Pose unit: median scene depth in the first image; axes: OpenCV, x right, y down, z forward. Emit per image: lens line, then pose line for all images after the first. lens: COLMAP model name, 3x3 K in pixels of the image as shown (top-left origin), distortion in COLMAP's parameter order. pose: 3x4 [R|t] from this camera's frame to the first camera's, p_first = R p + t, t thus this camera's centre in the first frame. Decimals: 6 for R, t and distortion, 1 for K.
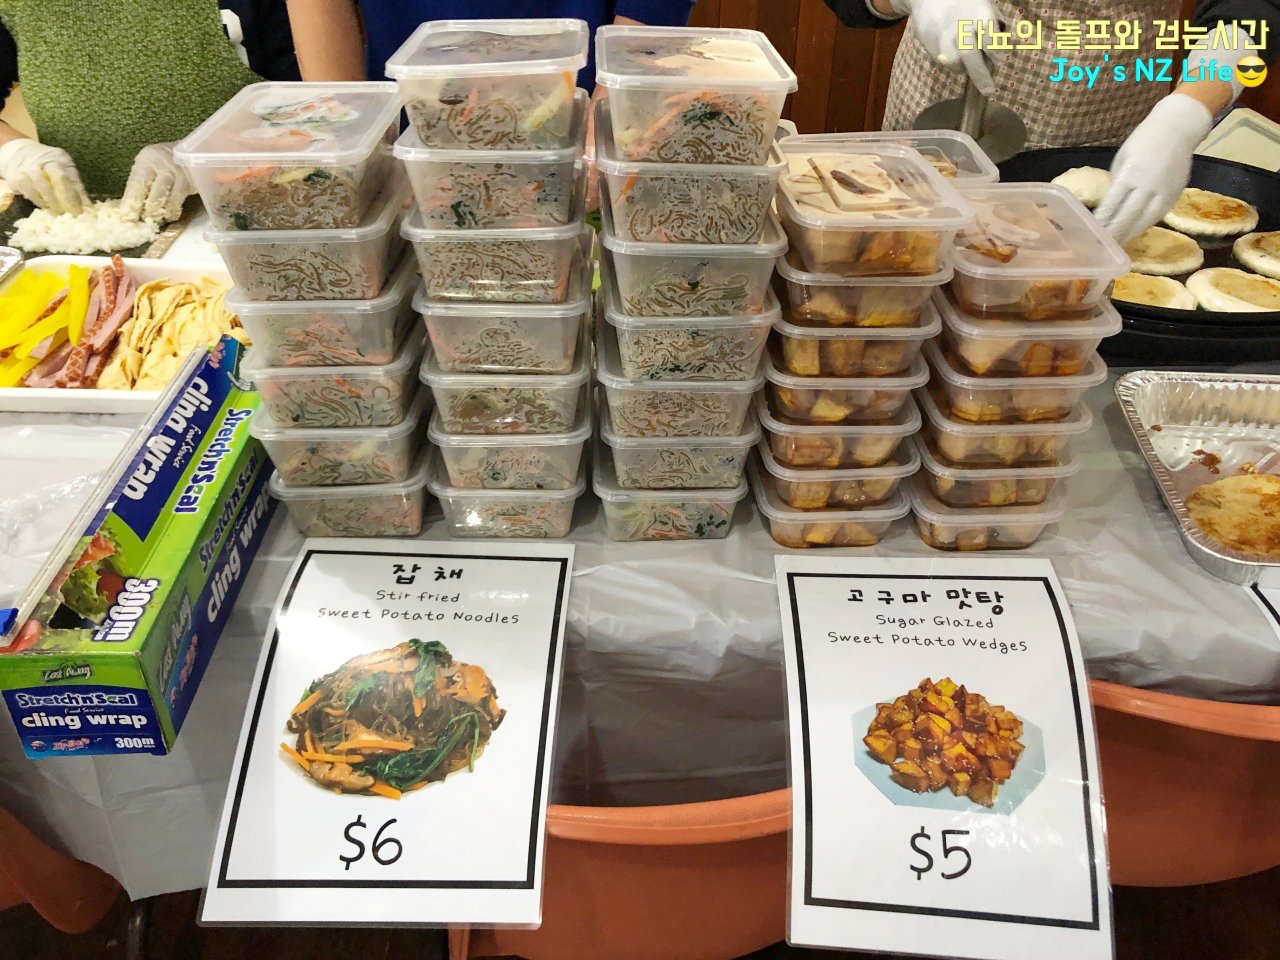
lens RADIAL K [[1025.7, 0, 640.0], [0, 1025.7, 480.0], [0, 0, 1]] dist [0.055502, 0.067980]
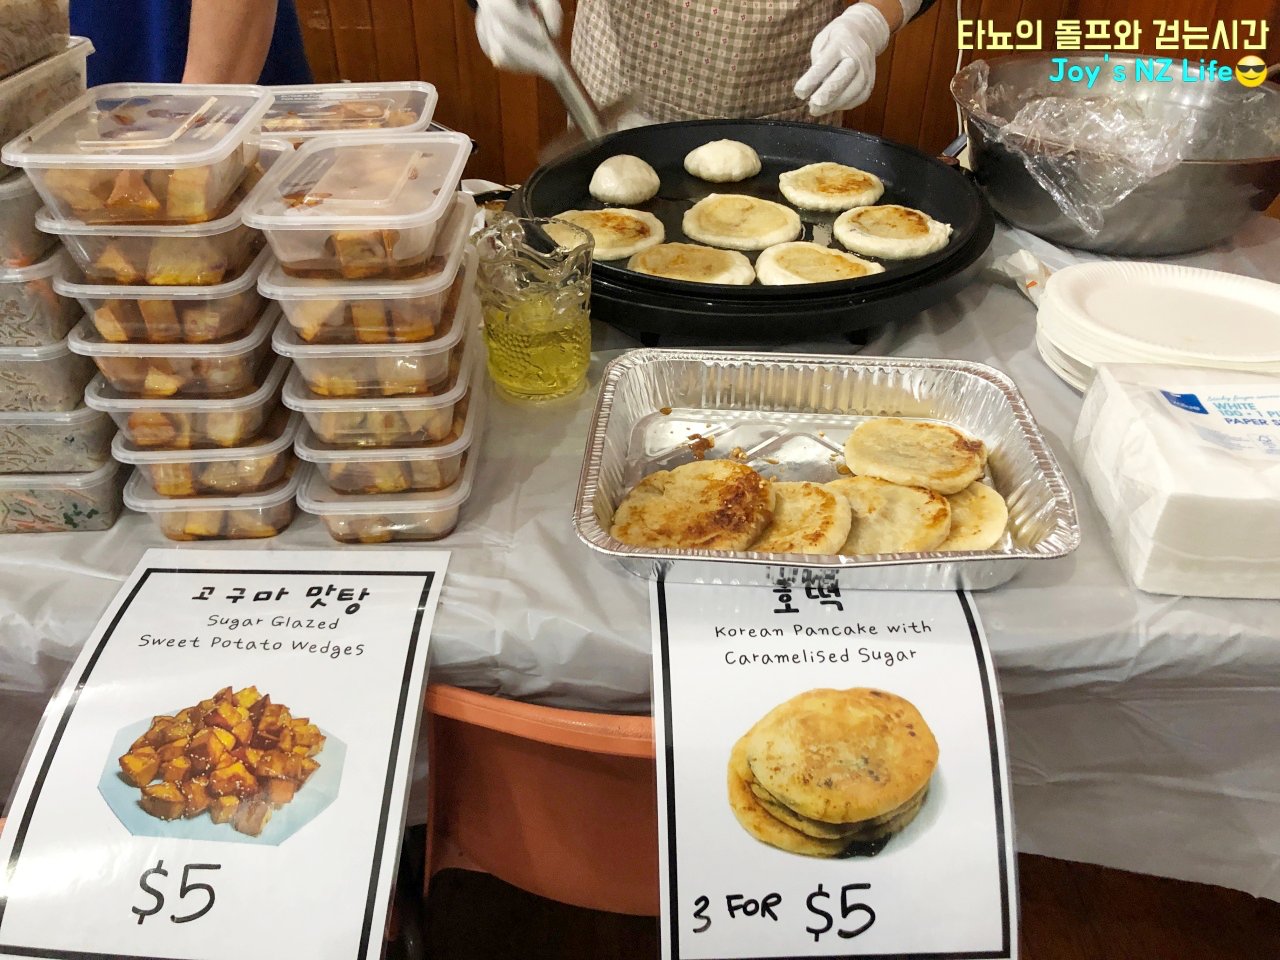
lens RADIAL K [[1087.0, 0, 640.4], [0, 1087.0, 444.6], [0, 0, 1]] dist [0.077036, -0.010701]
pose [[0.998112, -0.002796, -0.061358, 0.651857], [-0.000616, 0.998457, -0.055522, 0.038399], [0.061419, 0.055455, 0.996570, 0.083524]]
